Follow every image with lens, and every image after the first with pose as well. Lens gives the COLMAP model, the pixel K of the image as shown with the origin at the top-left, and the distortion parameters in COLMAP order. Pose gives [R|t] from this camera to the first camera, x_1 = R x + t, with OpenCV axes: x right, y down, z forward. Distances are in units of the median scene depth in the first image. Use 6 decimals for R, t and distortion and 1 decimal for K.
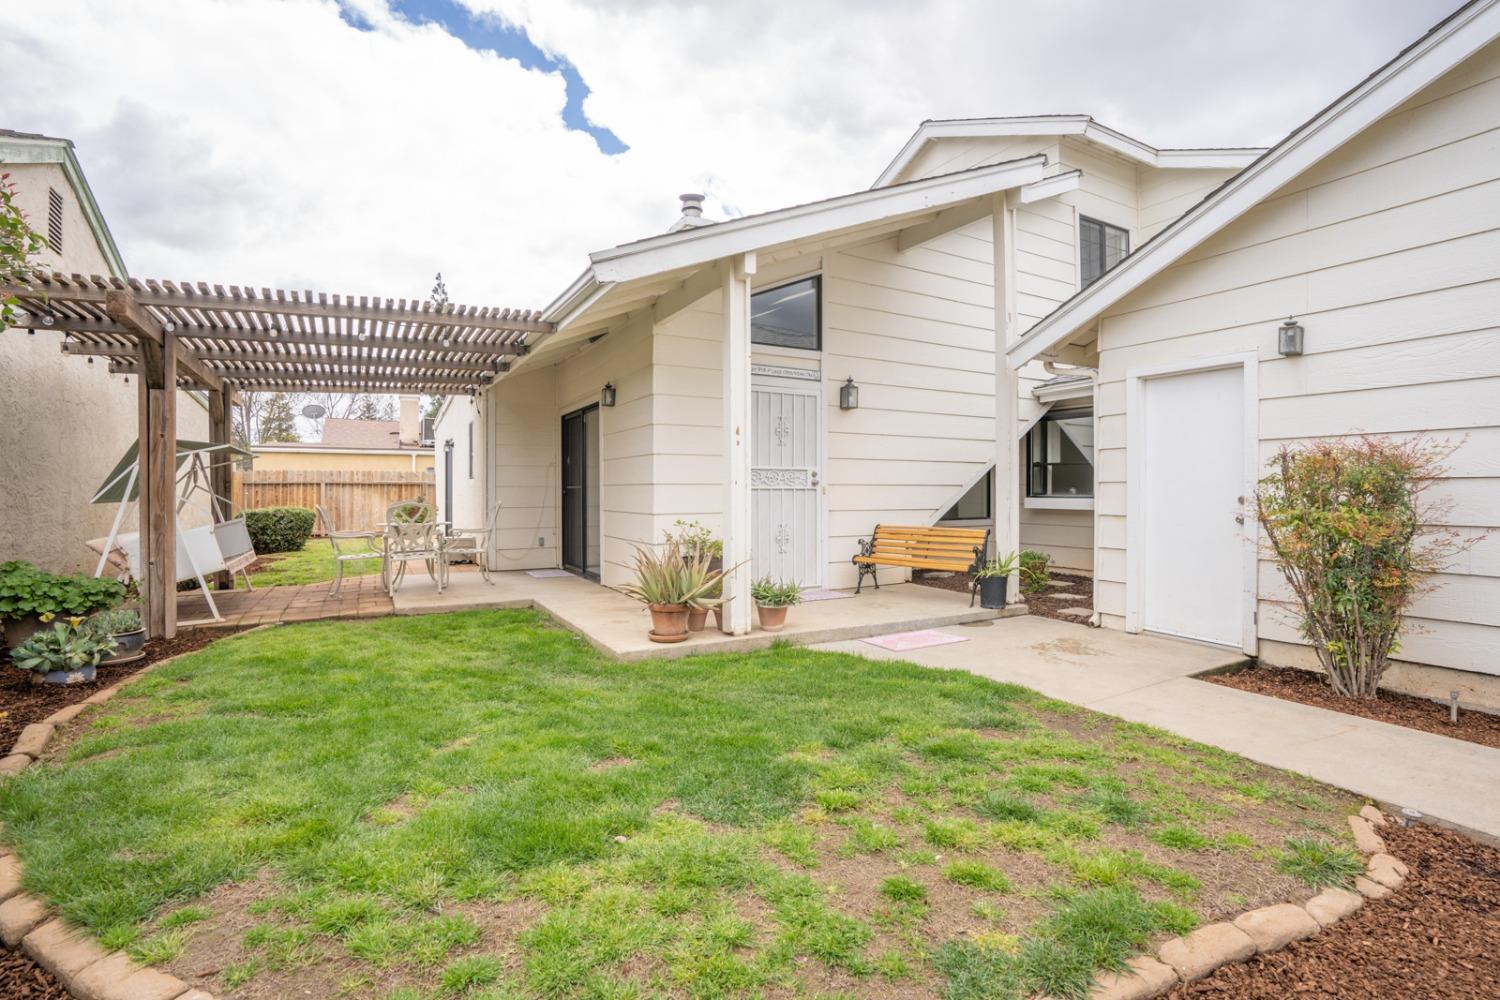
lens RADIAL K [[722.6, 0, 754.0], [0, 722.6, 476.4], [0, 0, 1]] dist [-0.009359, -0.001124]
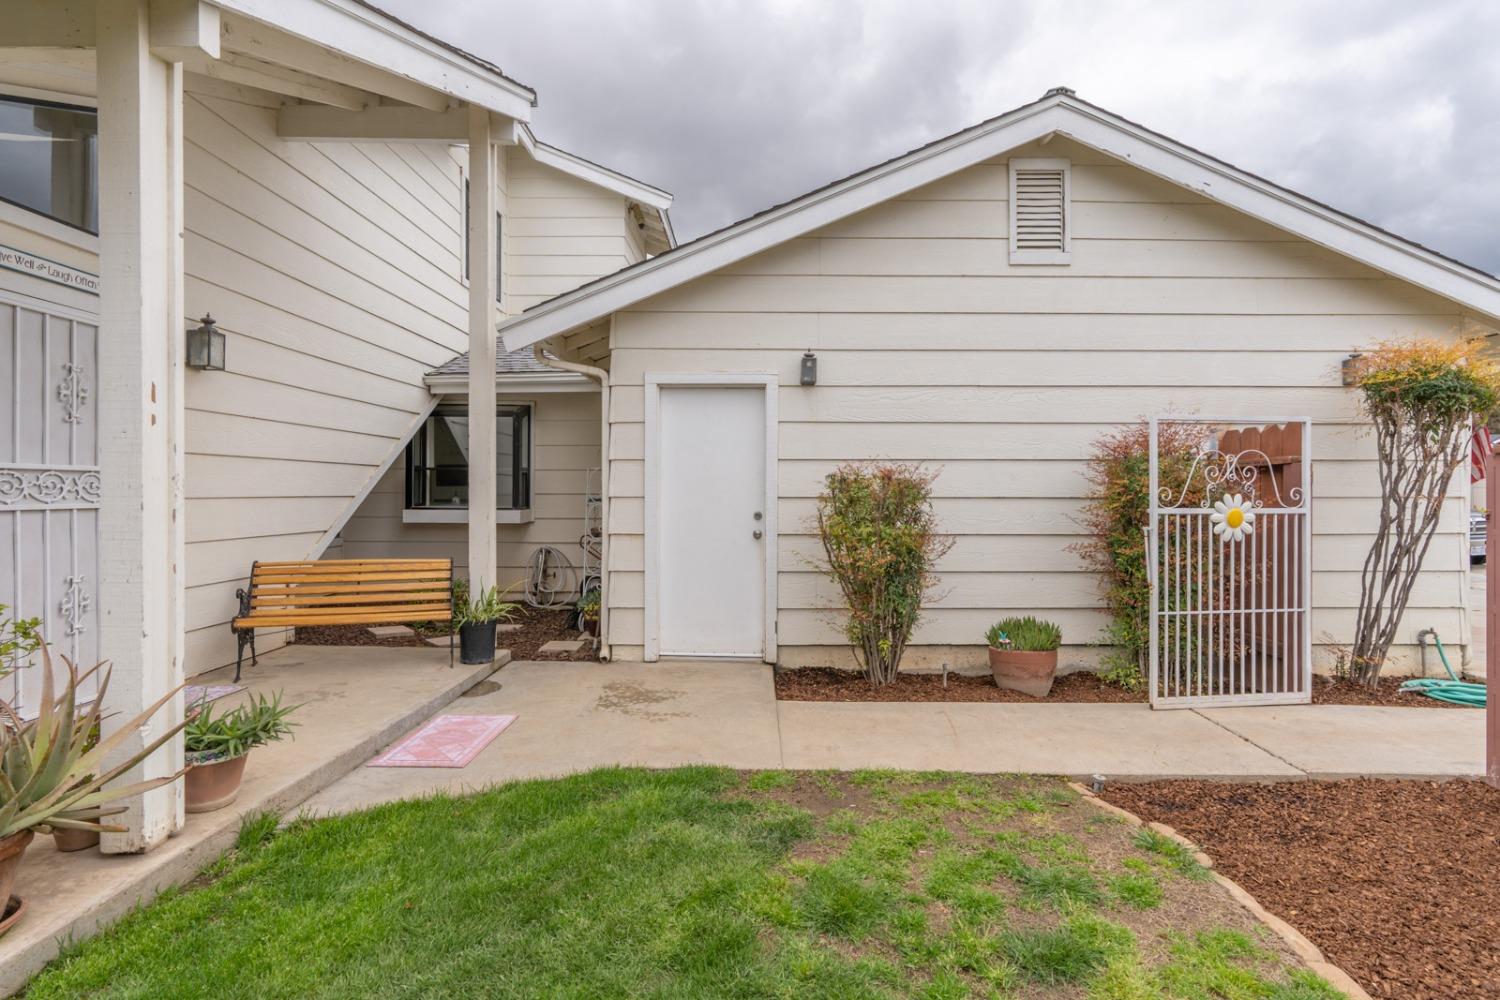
lens RADIAL K [[722.6, 0, 780.7], [0, 722.6, 497.3], [0, 0, 1]] dist [-0.009359, -0.001124]
pose [[0.485460, -0.006457, 0.874235, -0.159320], [-0.019814, 0.999635, 0.018385, -0.010119], [-0.874034, -0.026247, 0.485154, 0.324065]]
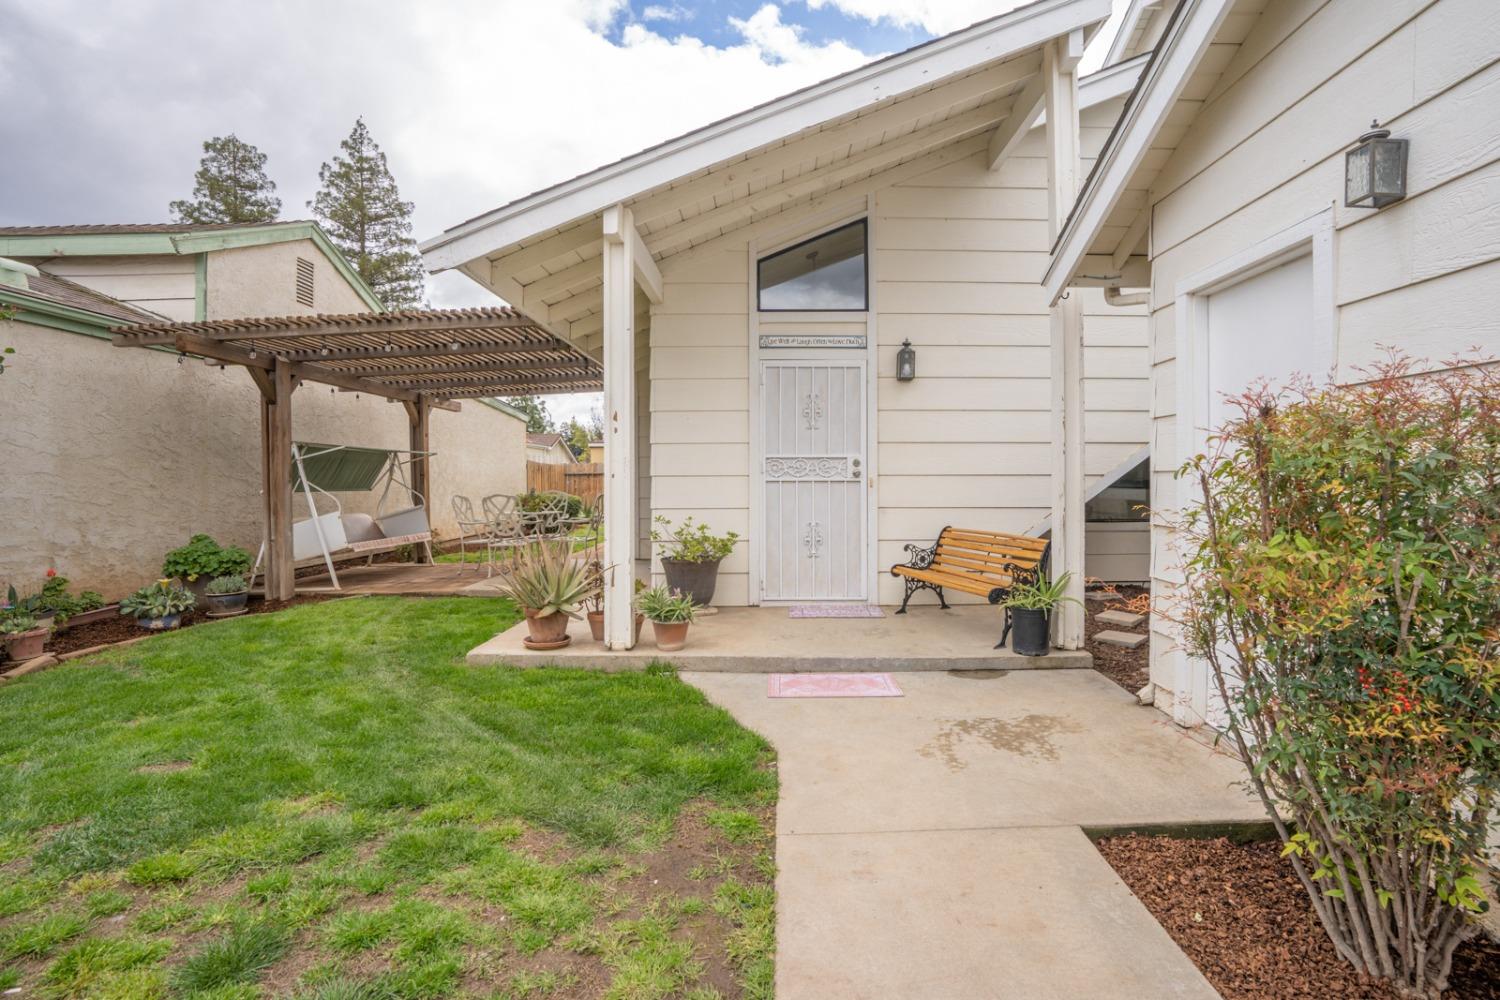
lens RADIAL K [[722.6, 0, 756.3], [0, 722.6, 472.0], [0, 0, 1]] dist [-0.009359, -0.001124]
pose [[0.861697, -0.006181, -0.507386, 0.413059], [0.012206, 0.999889, 0.008549, -0.001200], [0.507277, -0.013560, 0.861676, 0.245602]]
